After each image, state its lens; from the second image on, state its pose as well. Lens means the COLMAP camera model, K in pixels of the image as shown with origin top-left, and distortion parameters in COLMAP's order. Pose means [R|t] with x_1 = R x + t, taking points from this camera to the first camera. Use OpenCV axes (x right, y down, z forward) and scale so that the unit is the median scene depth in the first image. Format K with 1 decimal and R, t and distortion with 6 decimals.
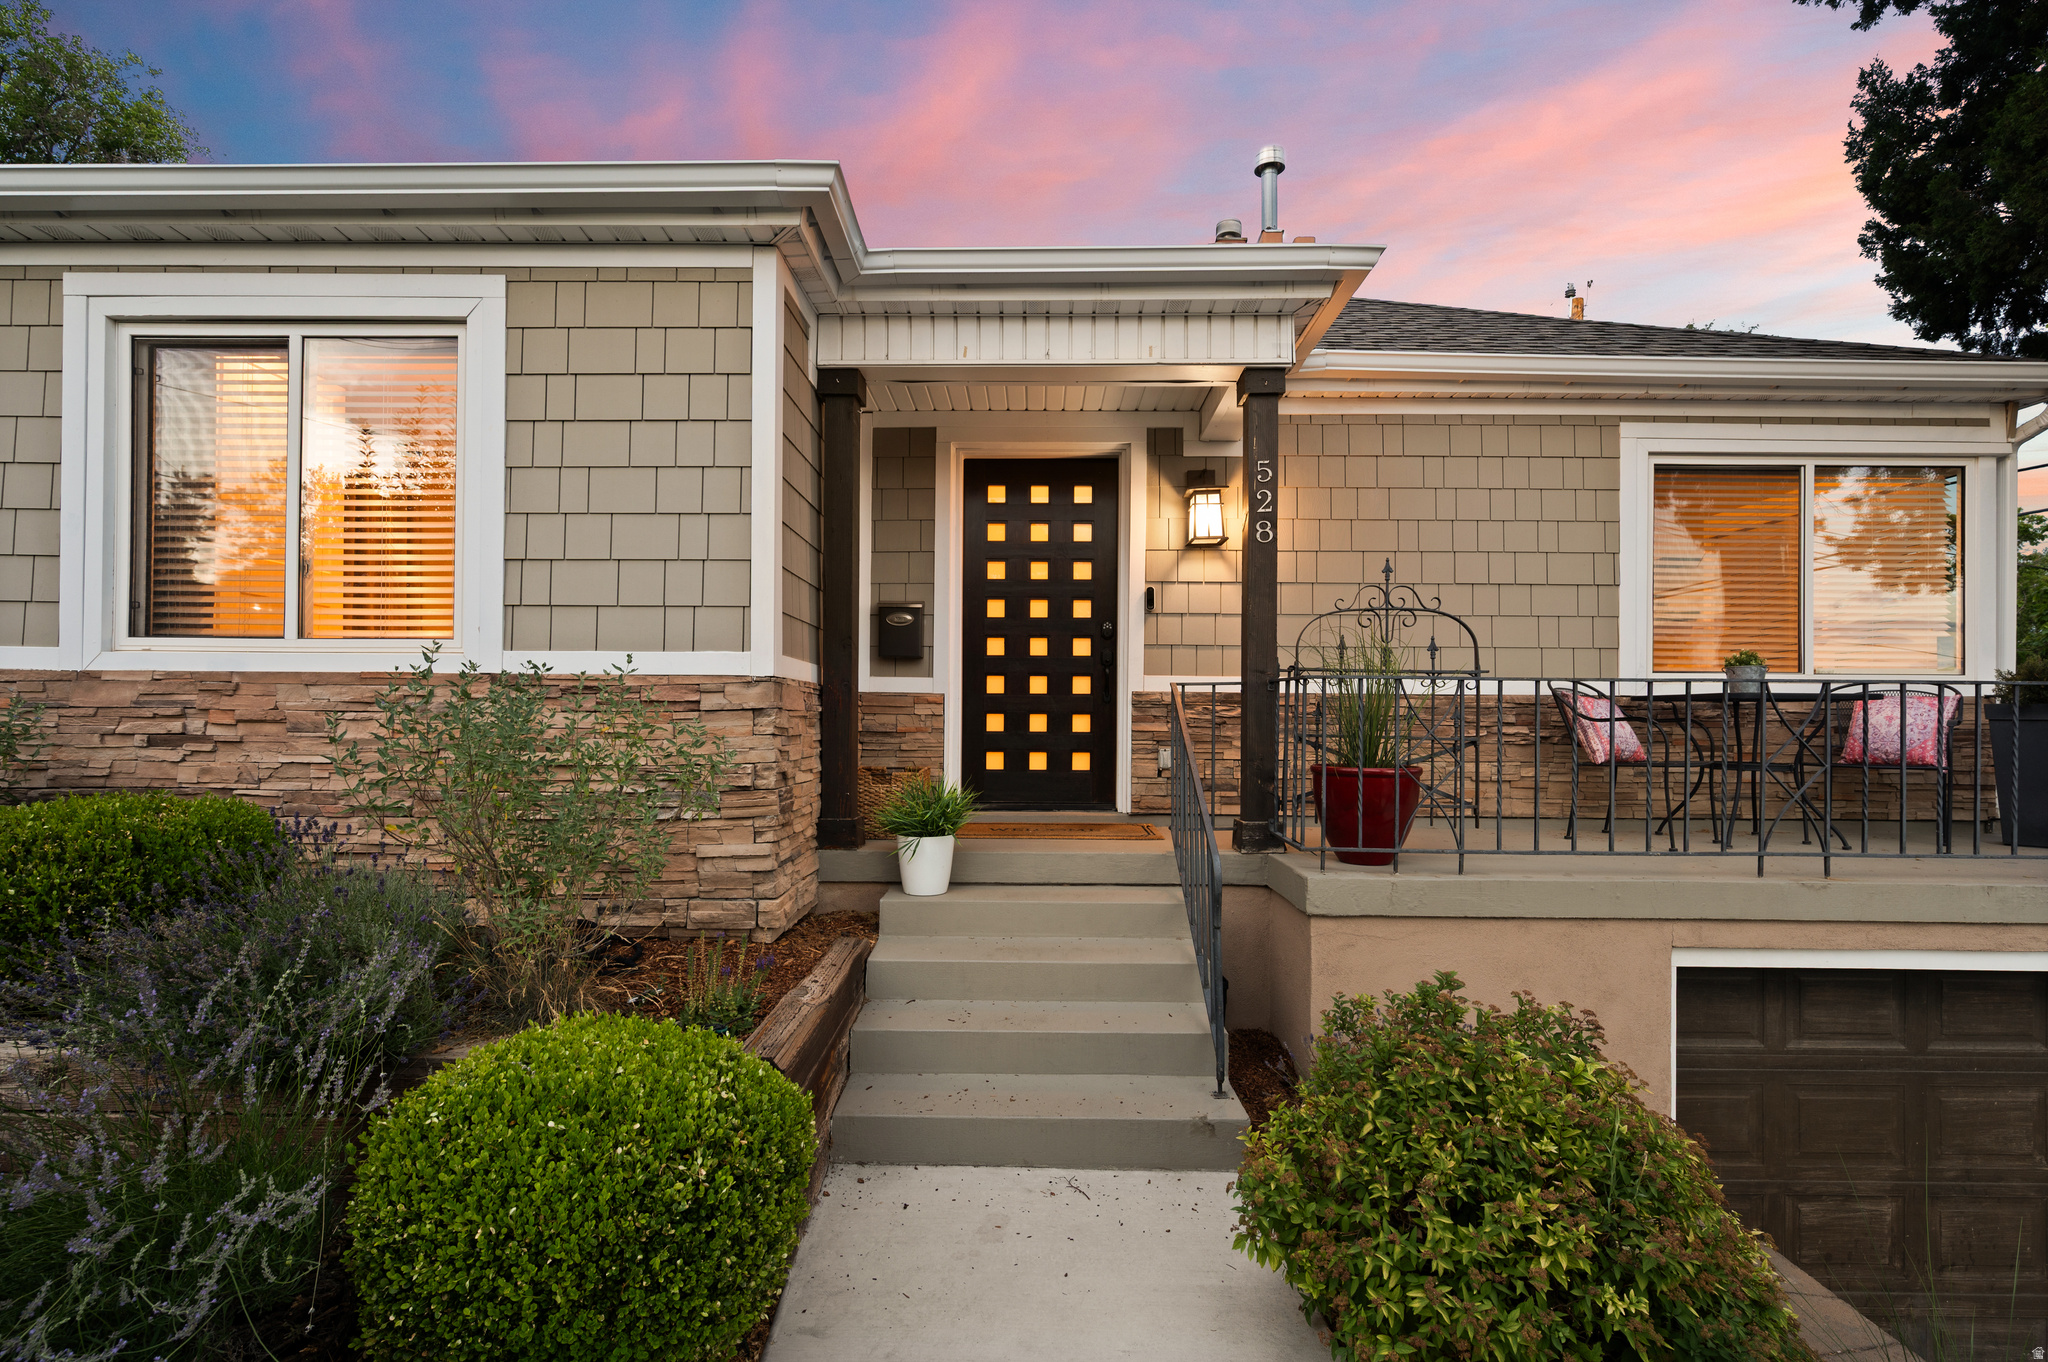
lens RADIAL K [[935.7, 0, 1012.2], [0, 935.7, 712.9], [0, 0, 1]] dist [-0.003527, -0.000212]
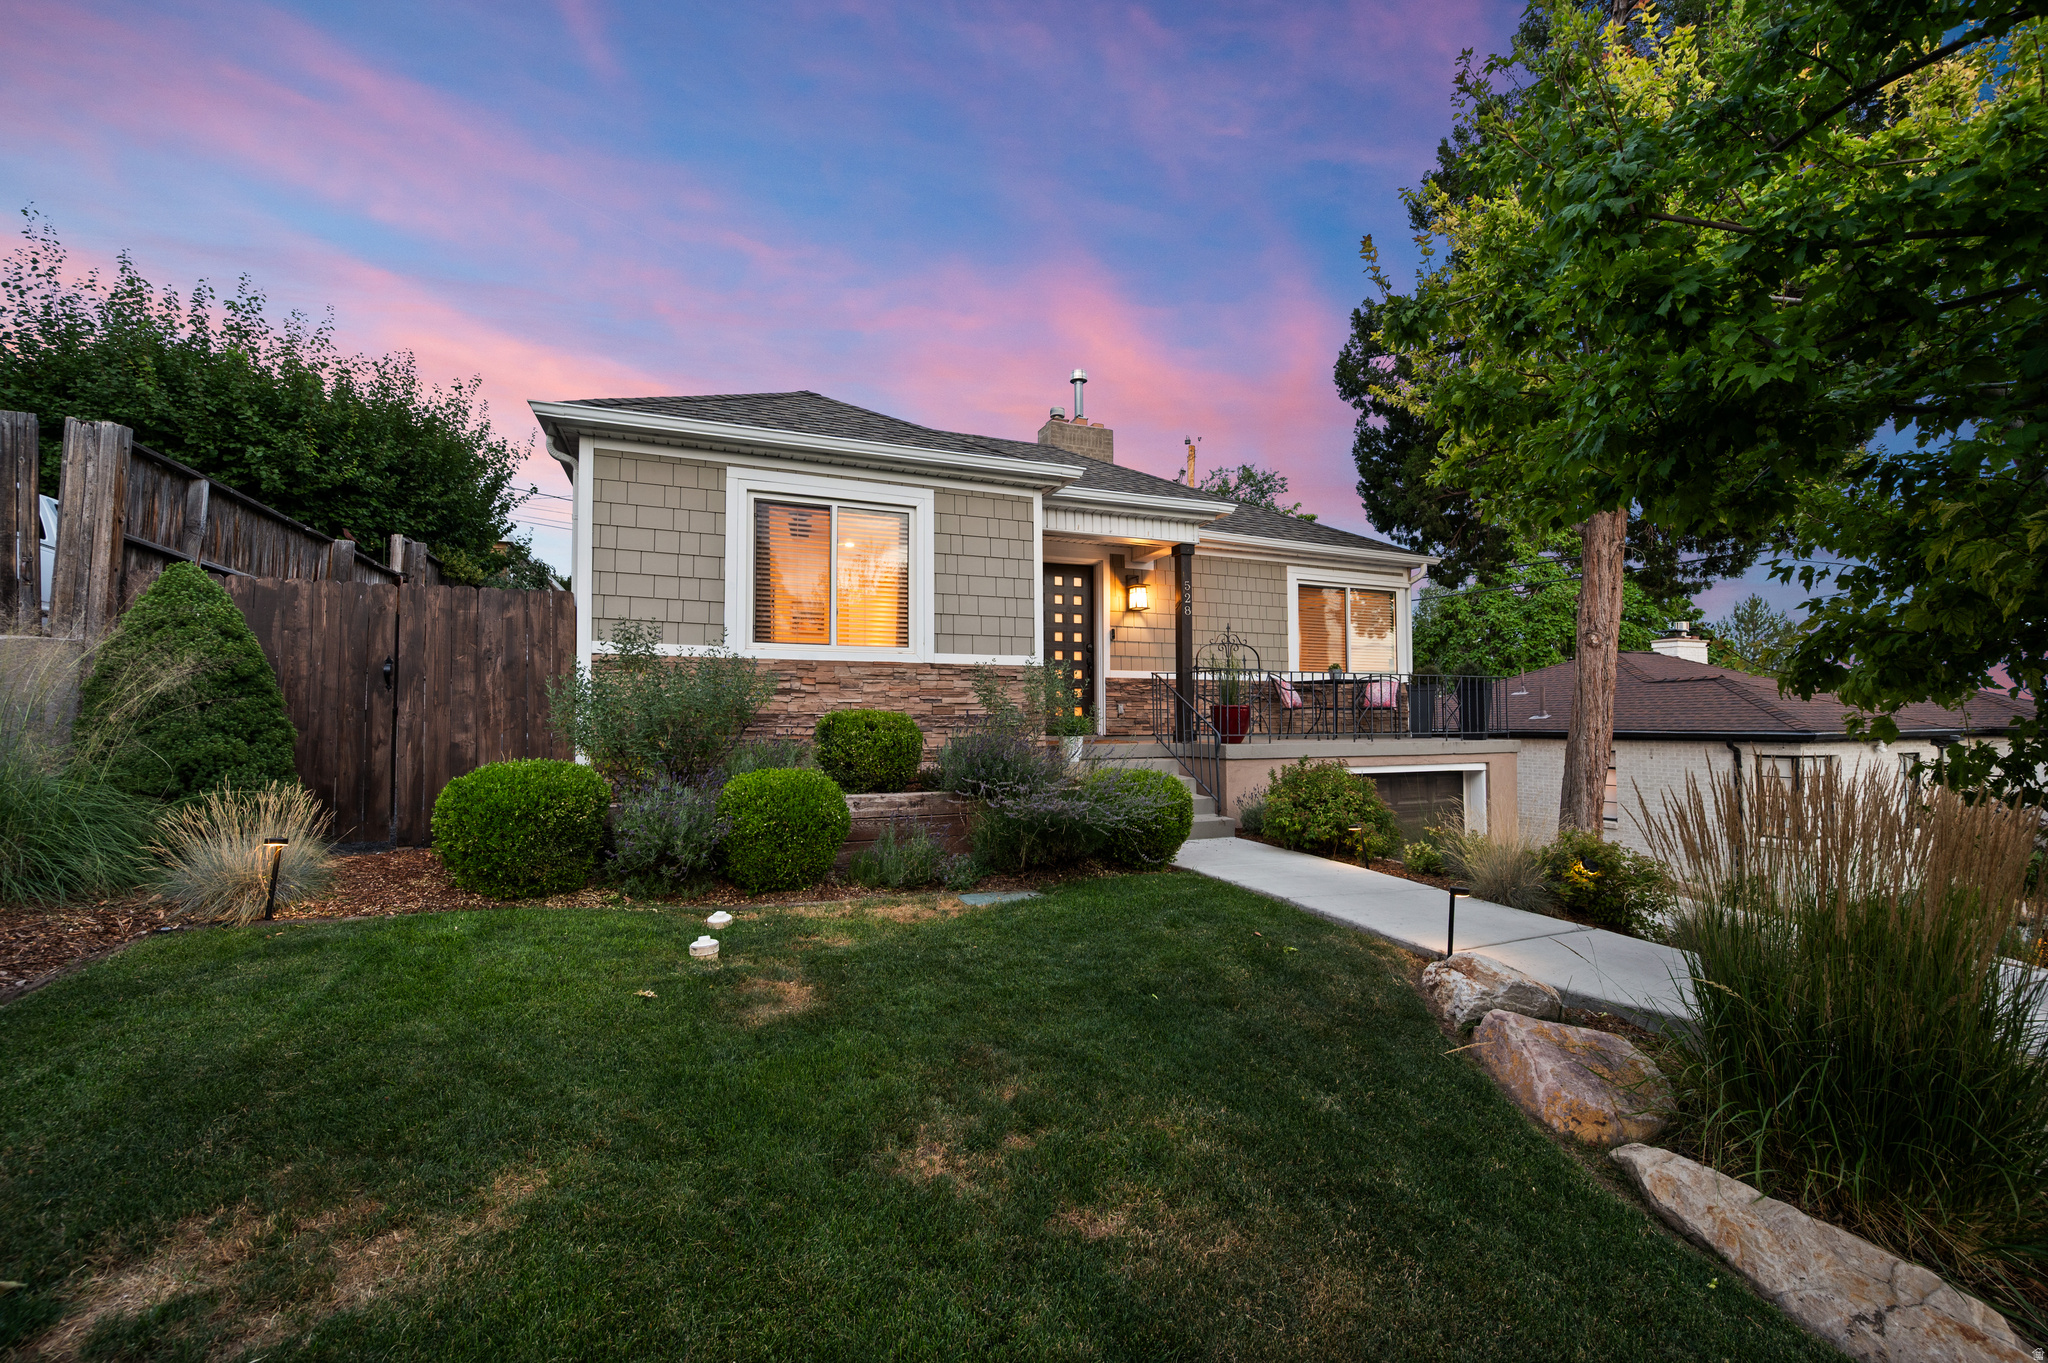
lens RADIAL K [[816.2, 0, 1024.2], [0, 816.2, 679.7], [0, 0, 1]] dist [0.000772, 0.000013]
pose [[0.919381, 0.009614, 0.393250, -0.813226], [0.005457, 0.999293, -0.037188, 0.052861], [-0.393329, 0.036336, 0.918679, -0.661214]]
